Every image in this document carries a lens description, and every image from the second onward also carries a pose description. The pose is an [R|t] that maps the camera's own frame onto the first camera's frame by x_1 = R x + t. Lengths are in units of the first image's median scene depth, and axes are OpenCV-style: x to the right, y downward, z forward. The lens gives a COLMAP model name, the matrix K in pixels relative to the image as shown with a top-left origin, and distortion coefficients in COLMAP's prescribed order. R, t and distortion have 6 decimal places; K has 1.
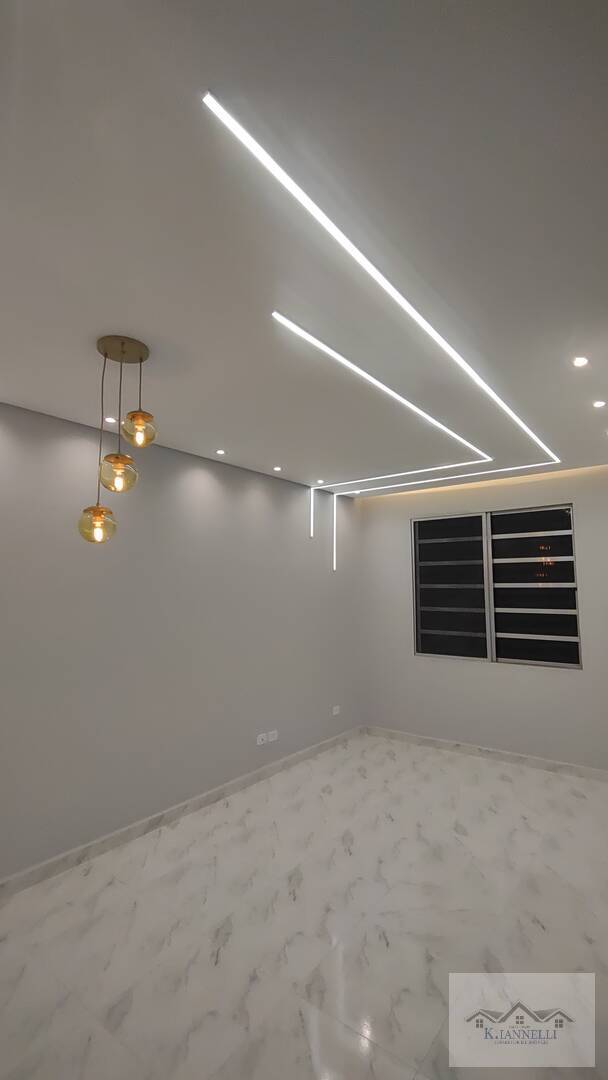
lens RADIAL K [[484.5, 0, 304.0], [0, 484.5, 542.3], [0, 0, 1]] dist [-0.000709, -0.000148]
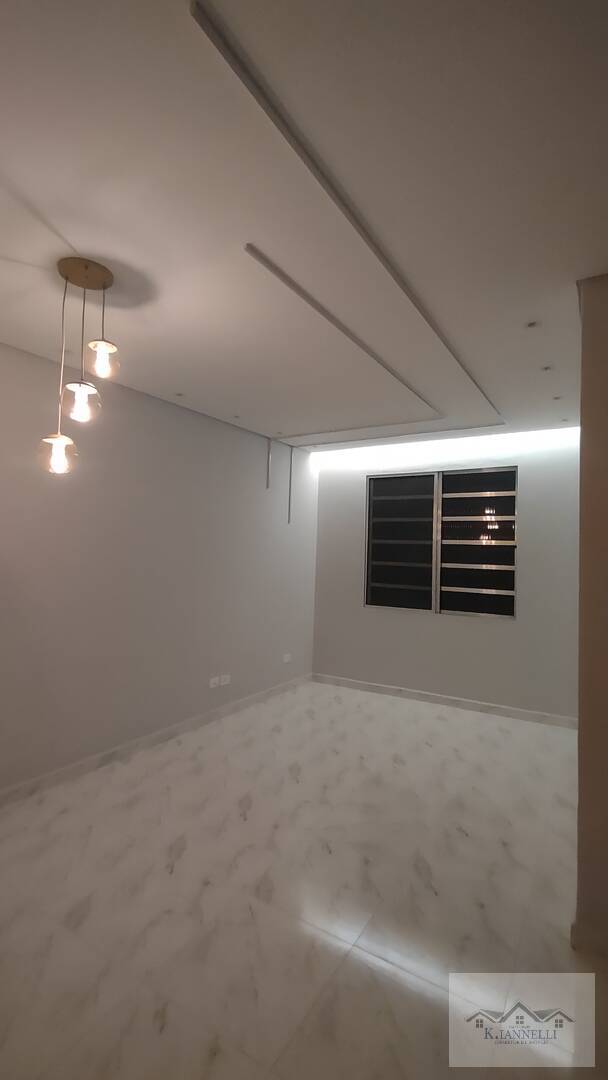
lens RADIAL K [[493.3, 0, 306.2], [0, 493.3, 539.1], [0, 0, 1]] dist [-0.000867, 0.000146]
pose [[0.994075, 0.032256, 0.103805, -0.013312], [-0.039224, 0.997062, 0.065798, 0.031323], [-0.101377, -0.069479, 0.992419, -0.038856]]
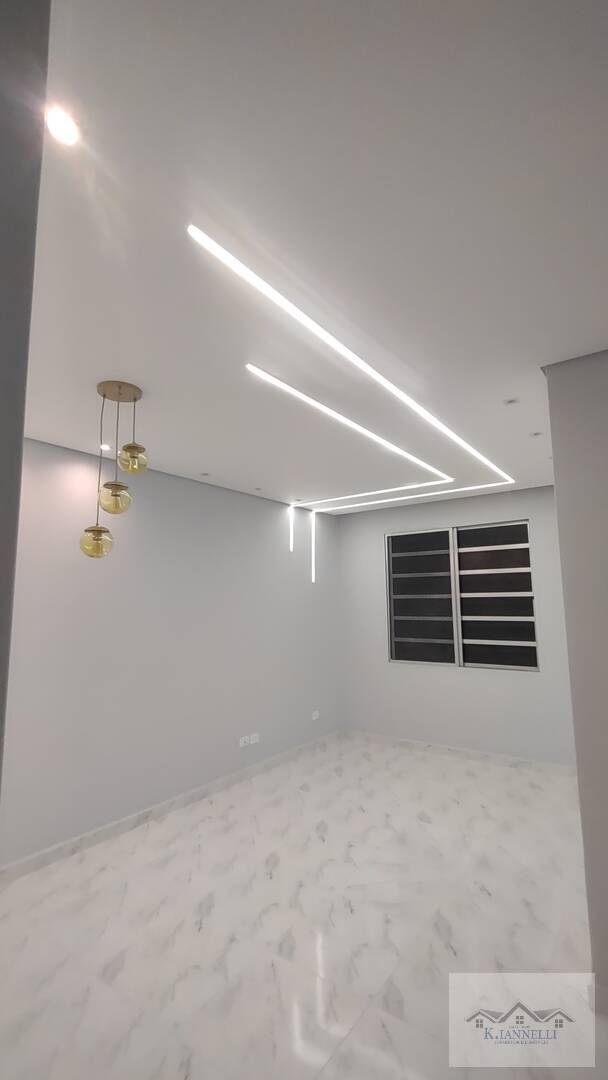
lens RADIAL K [[493.3, 0, 306.2], [0, 493.3, 539.1], [0, 0, 1]] dist [-0.000867, 0.000146]
pose [[0.999622, -0.005690, 0.026886, 0.026501], [0.006640, 0.999352, -0.035372, 0.000851], [-0.026667, 0.035537, 0.999012, -0.118579]]
